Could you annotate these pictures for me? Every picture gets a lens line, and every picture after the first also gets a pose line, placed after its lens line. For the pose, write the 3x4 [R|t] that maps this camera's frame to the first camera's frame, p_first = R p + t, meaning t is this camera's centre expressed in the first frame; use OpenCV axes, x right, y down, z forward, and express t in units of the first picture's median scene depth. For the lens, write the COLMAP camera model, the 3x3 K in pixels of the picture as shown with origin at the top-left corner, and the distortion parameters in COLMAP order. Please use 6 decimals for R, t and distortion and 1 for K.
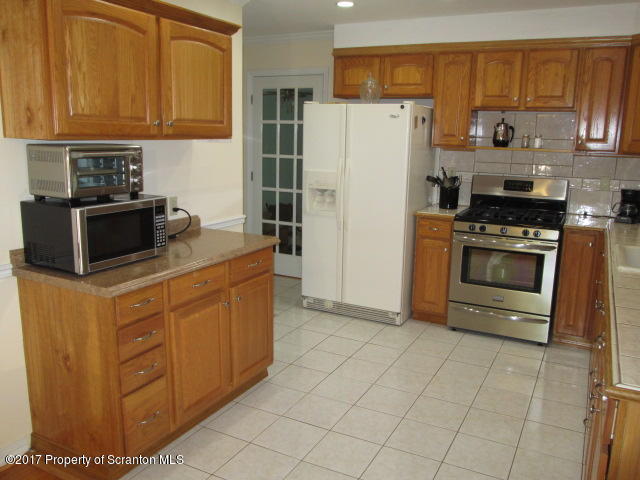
lens RADIAL K [[534.4, 0, 322.5], [0, 534.4, 236.0], [0, 0, 1]] dist [-0.039756, 0.023548]
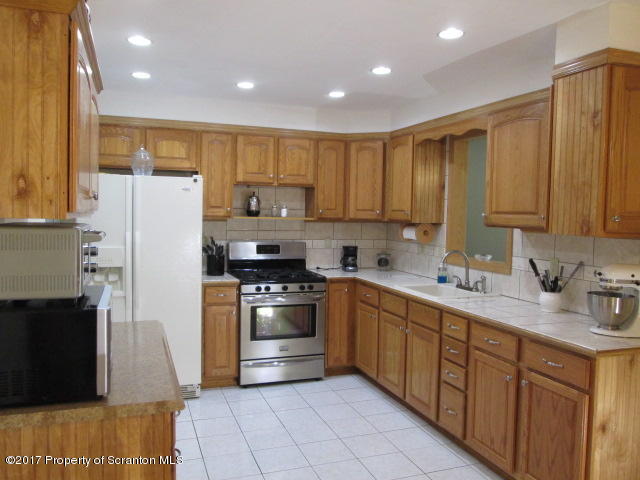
lens RADIAL K [[534.4, 0, 321.9], [0, 534.4, 239.2], [0, 0, 1]] dist [-0.039756, 0.023548]
pose [[0.681240, -0.049101, 0.730411, -0.421089], [0.136068, 0.988855, -0.060433, -0.032080], [-0.719303, 0.140555, 0.680329, 0.129209]]
